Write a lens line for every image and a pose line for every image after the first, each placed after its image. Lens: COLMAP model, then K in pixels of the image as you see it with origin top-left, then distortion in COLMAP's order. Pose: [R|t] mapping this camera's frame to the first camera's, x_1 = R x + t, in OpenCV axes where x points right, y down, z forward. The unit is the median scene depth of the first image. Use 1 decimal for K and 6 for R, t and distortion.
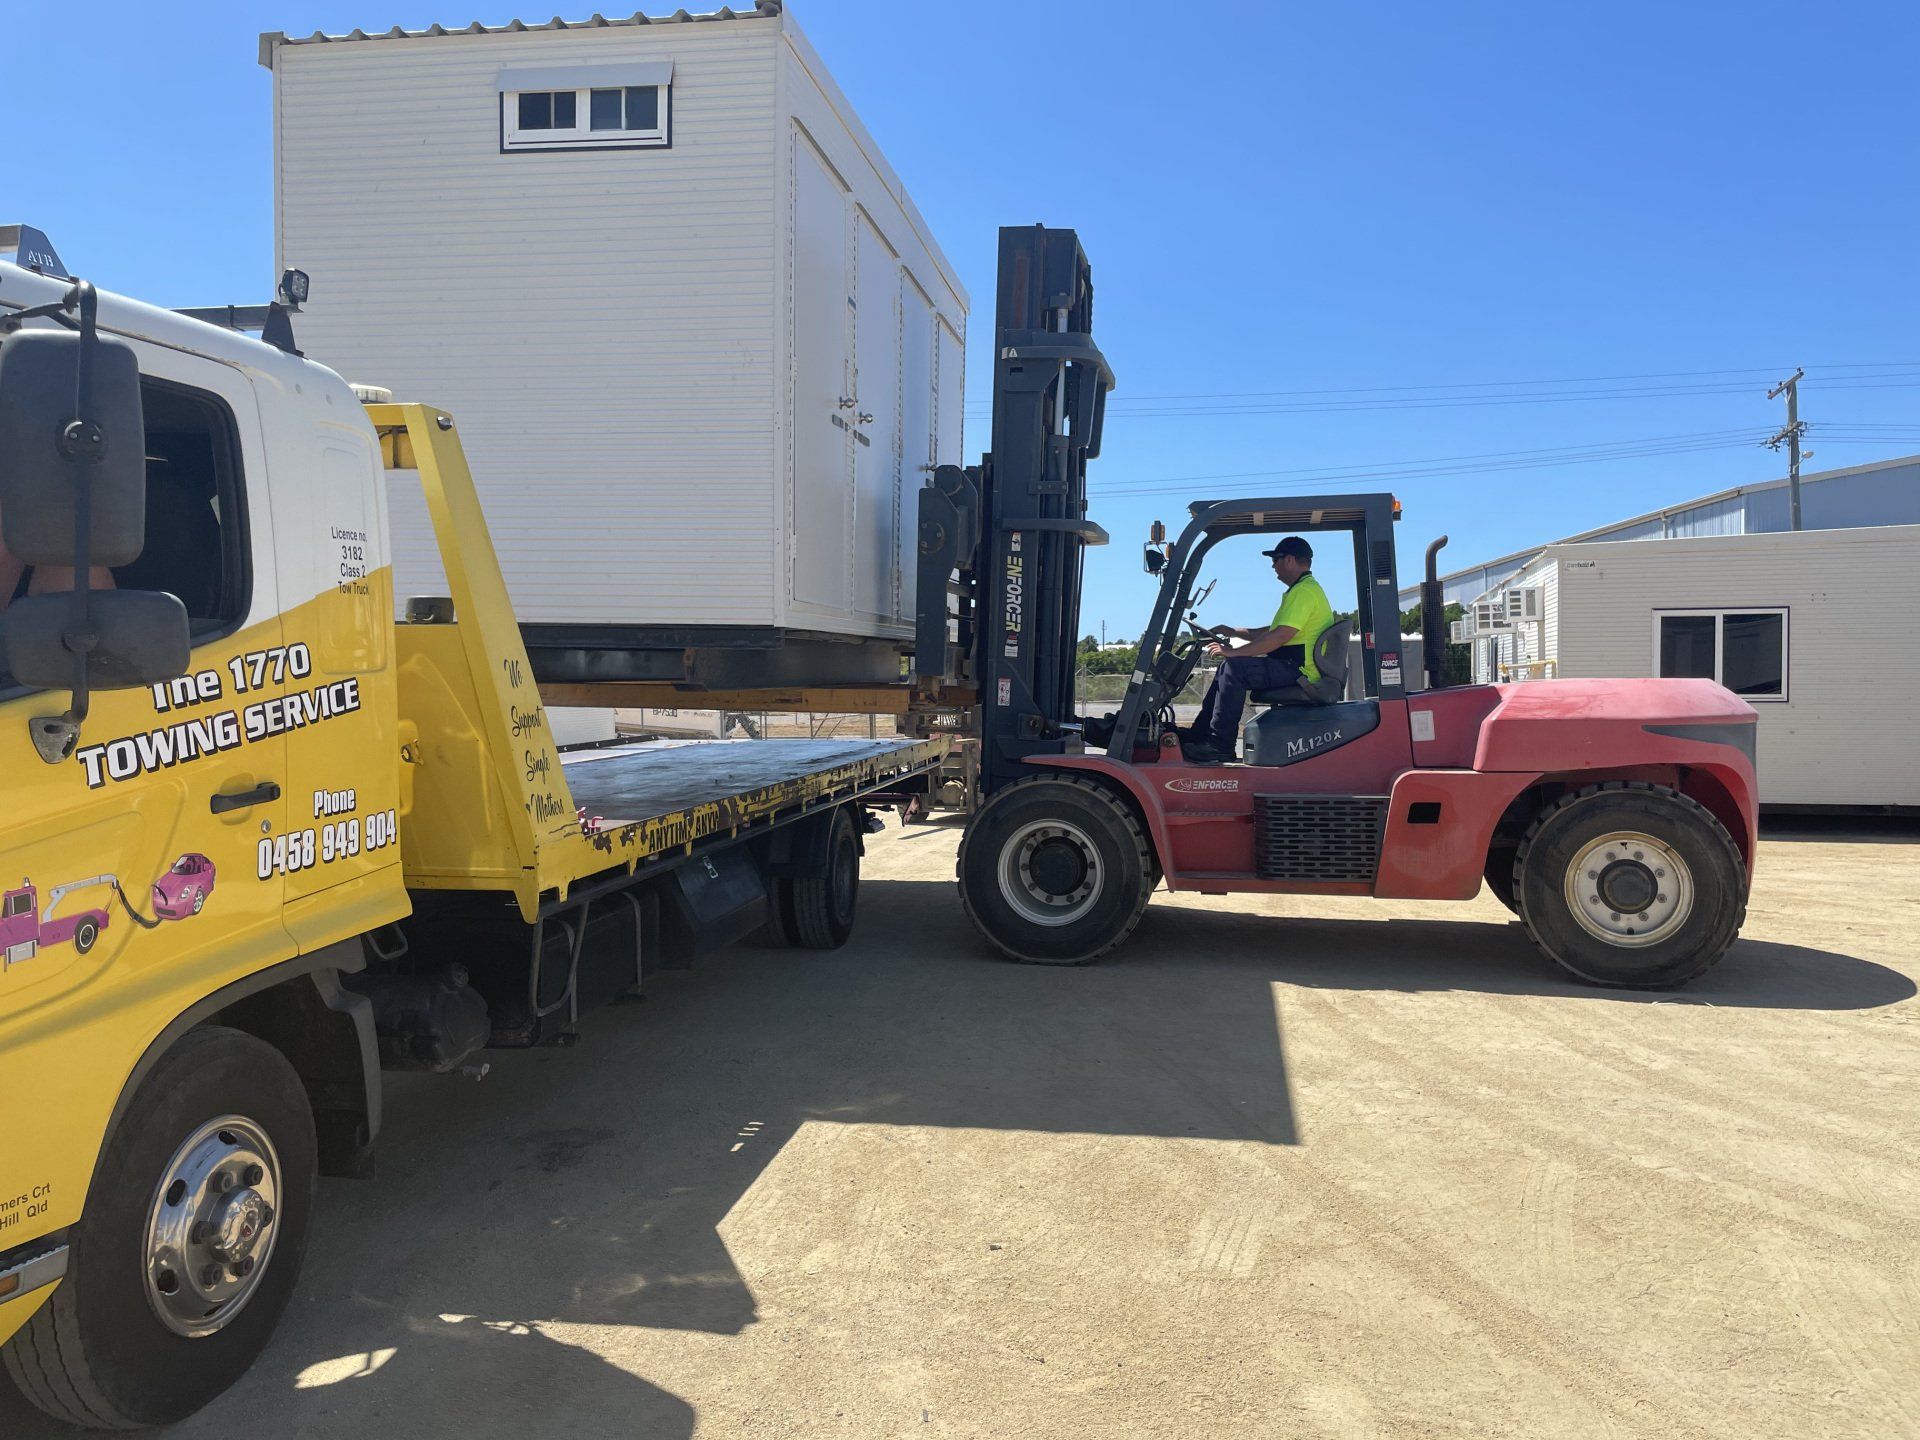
lens RADIAL K [[1480.4, 0, 954.9], [0, 1480.4, 718.2], [0, 0, 1]] dist [0.033721, -0.030599]
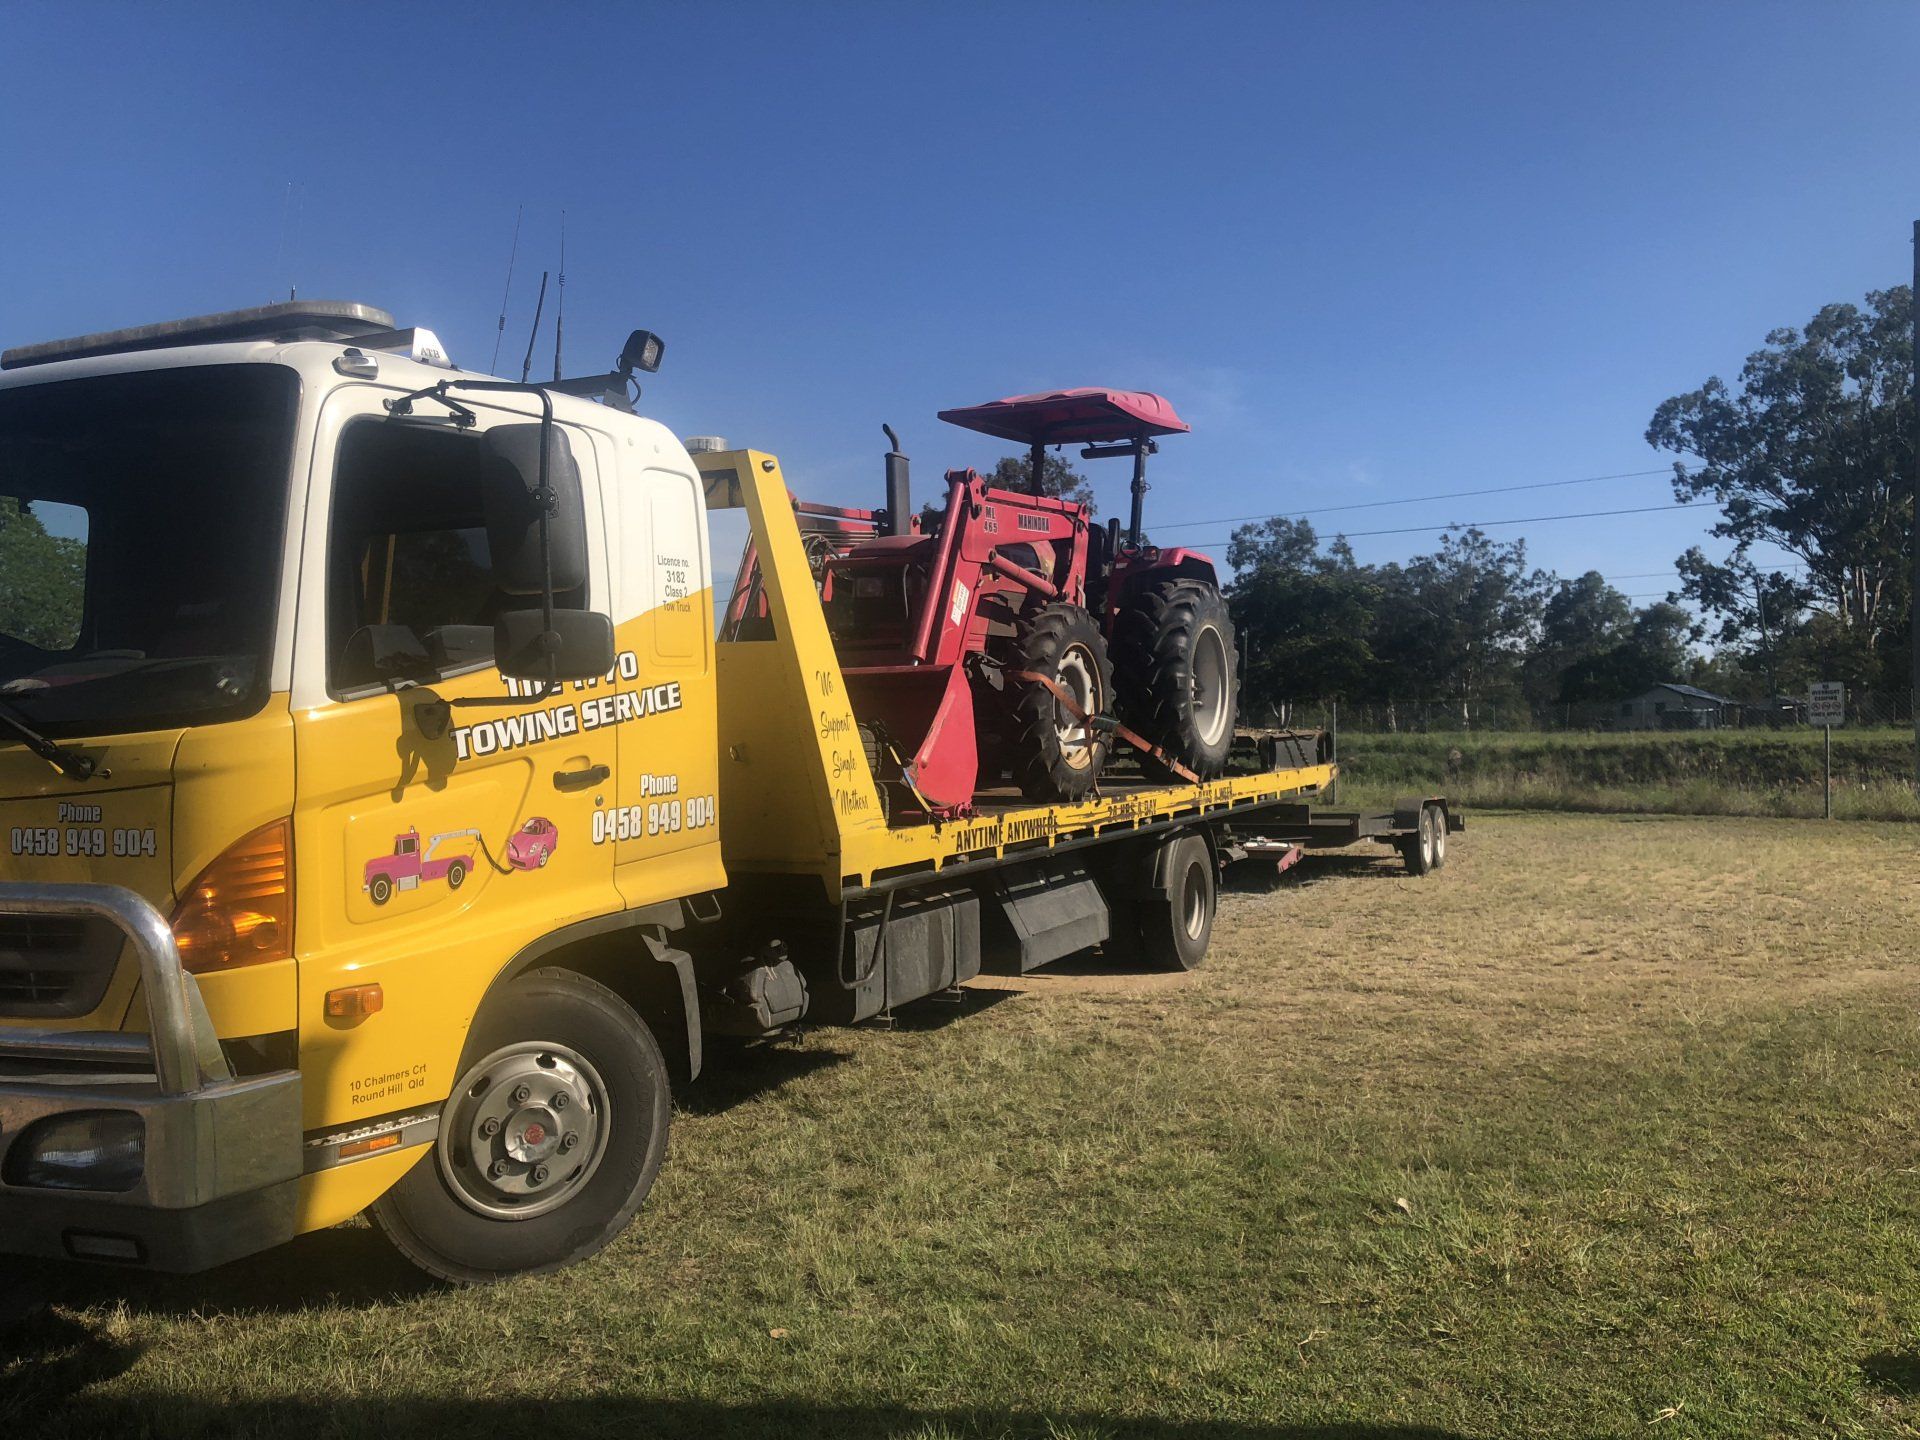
lens RADIAL K [[1578.1, 0, 964.1], [0, 1578.1, 718.4], [0, 0, 1]] dist [0.053802, -0.007320]
pose [[0.960425, -0.012085, -0.278275, 0.185094], [0.003050, 0.999455, -0.032876, 0.048778], [0.278521, 0.030726, 0.959939, -0.162249]]
